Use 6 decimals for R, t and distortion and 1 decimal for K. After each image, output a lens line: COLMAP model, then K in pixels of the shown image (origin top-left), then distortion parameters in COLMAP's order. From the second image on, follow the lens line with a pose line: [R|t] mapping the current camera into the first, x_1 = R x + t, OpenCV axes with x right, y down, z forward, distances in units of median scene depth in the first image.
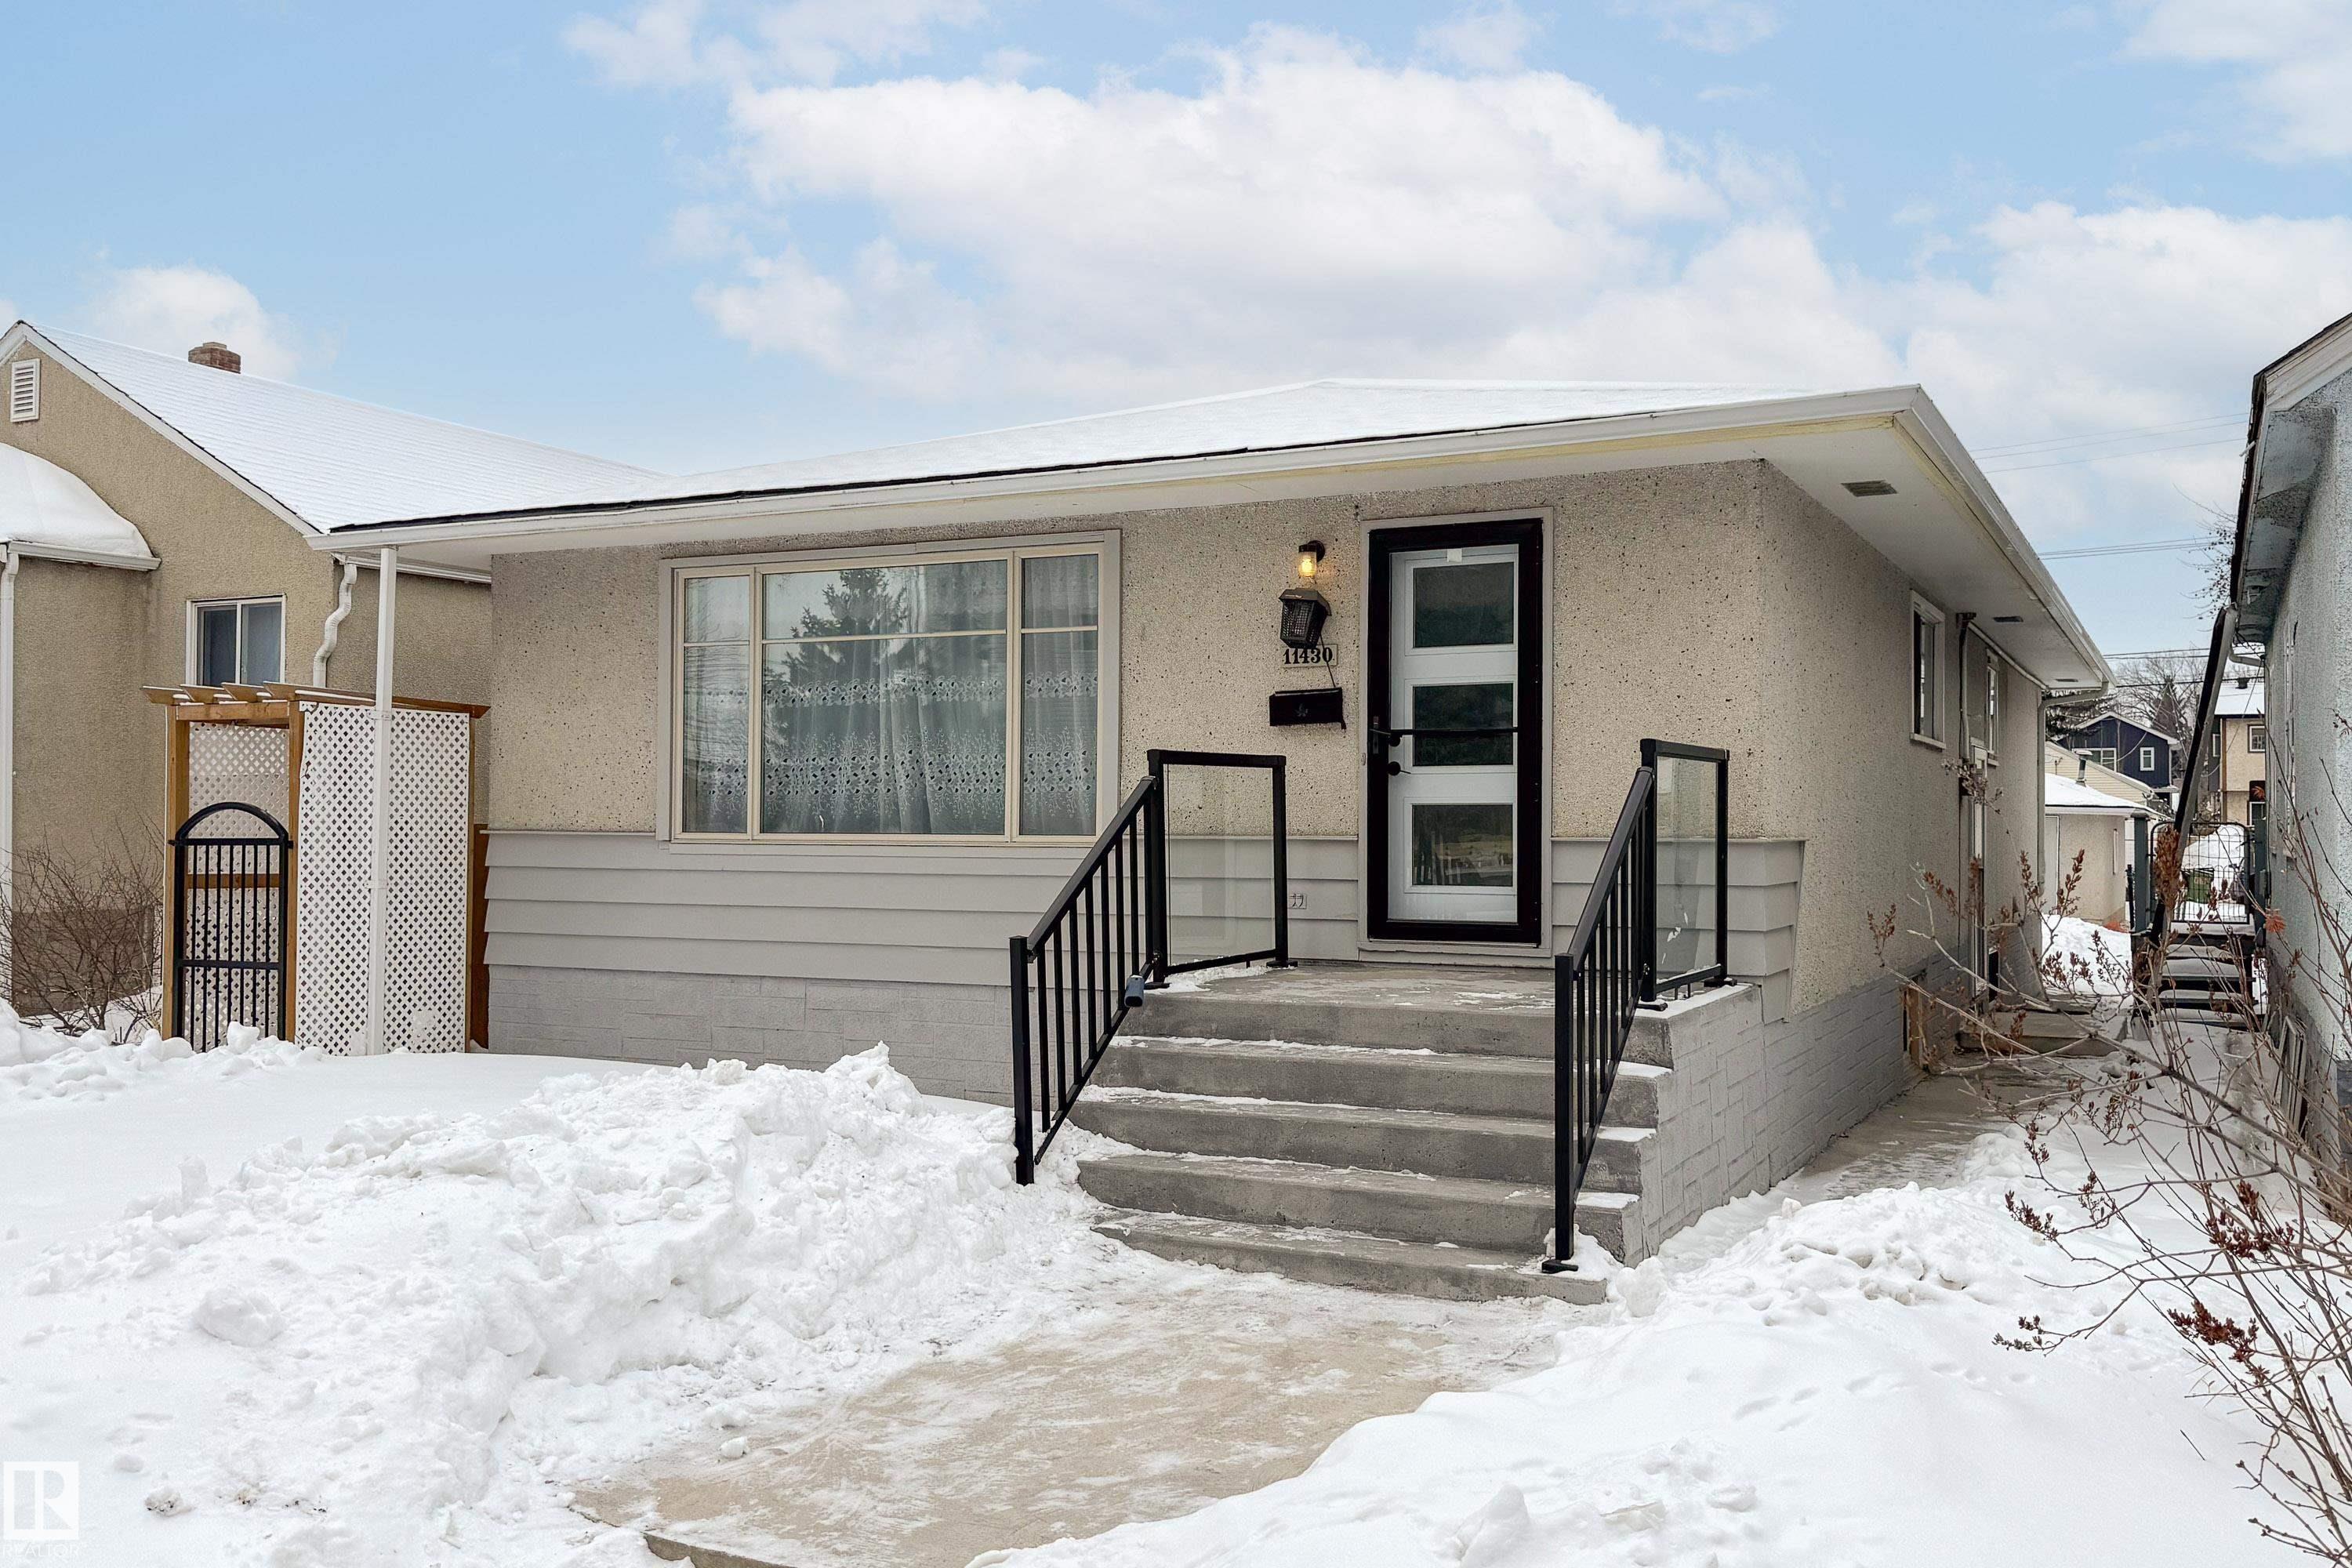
lens RADIAL K [[2059.6, 0, 1171.0], [0, 2059.6, 791.1], [0, 0, 1]] dist [0.056644, -0.030045]
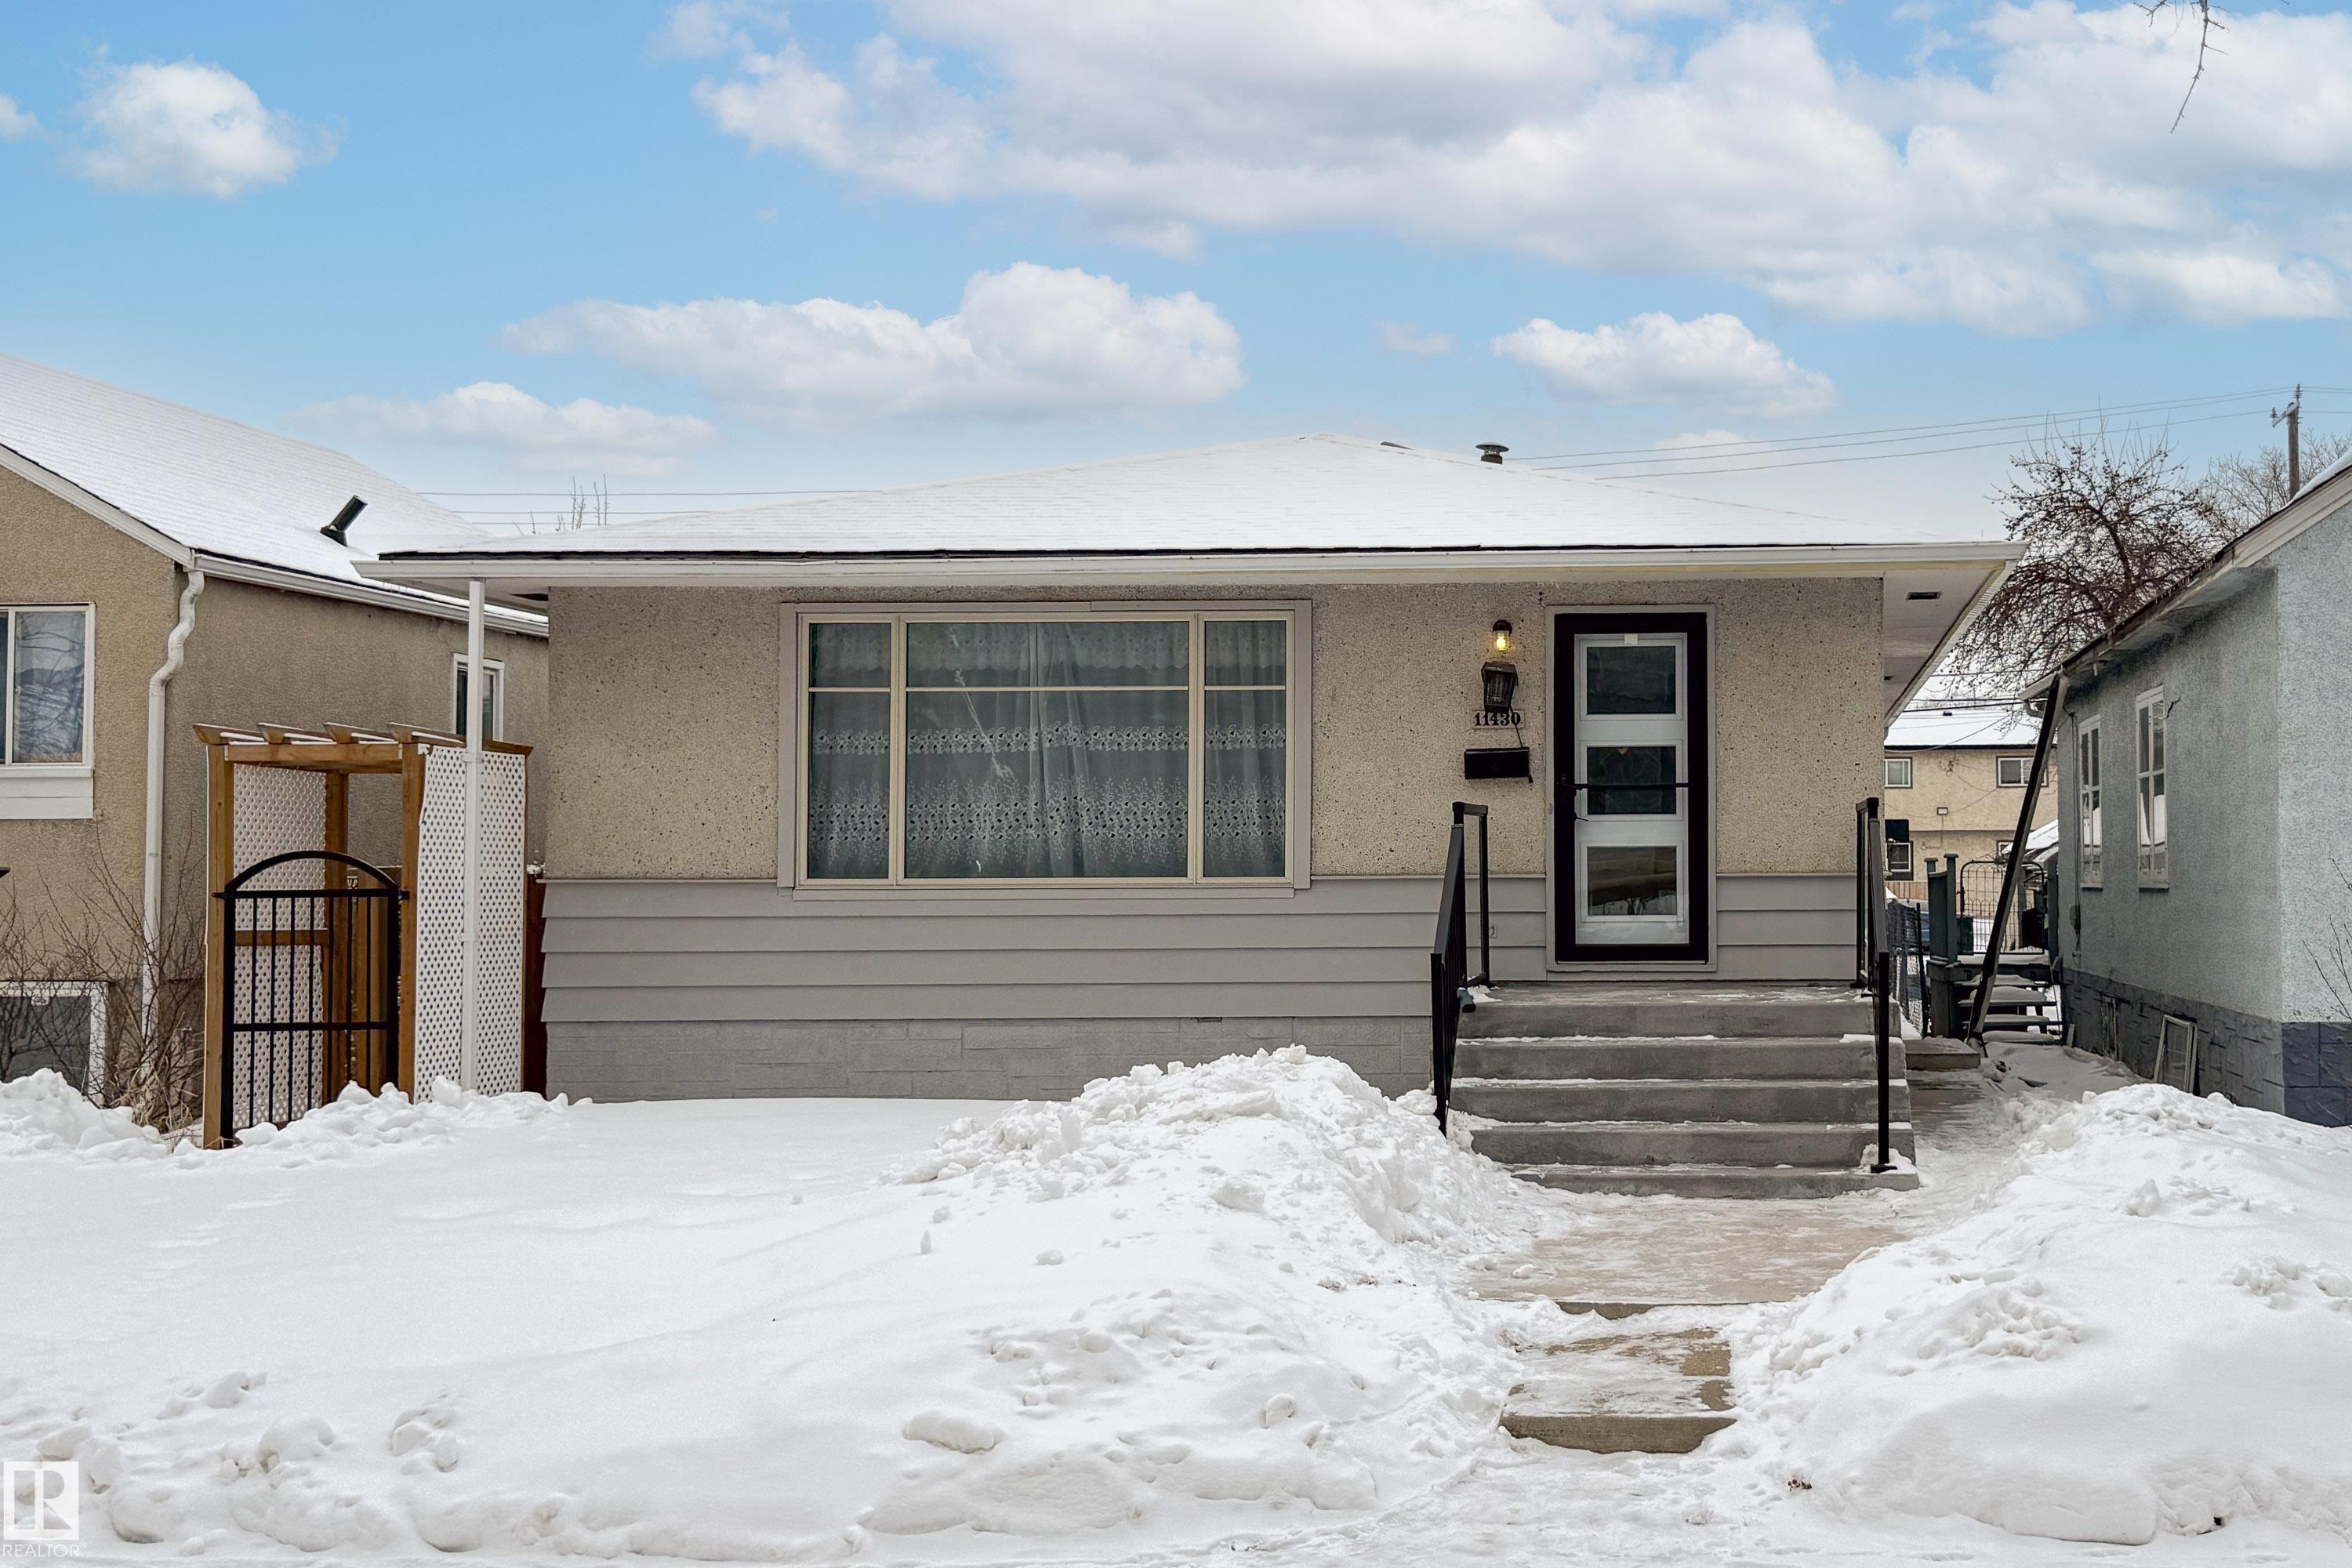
lens RADIAL K [[3524.8, 0, 1369.3], [0, 3524.8, 765.8], [0, 0, 1]] dist [0.137773, 0.000000]
pose [[0.914202, 0.004461, 0.405235, -0.811110], [0.001714, 0.999888, -0.014874, -0.010203], [-0.405256, 0.014293, 0.914092, -0.791719]]
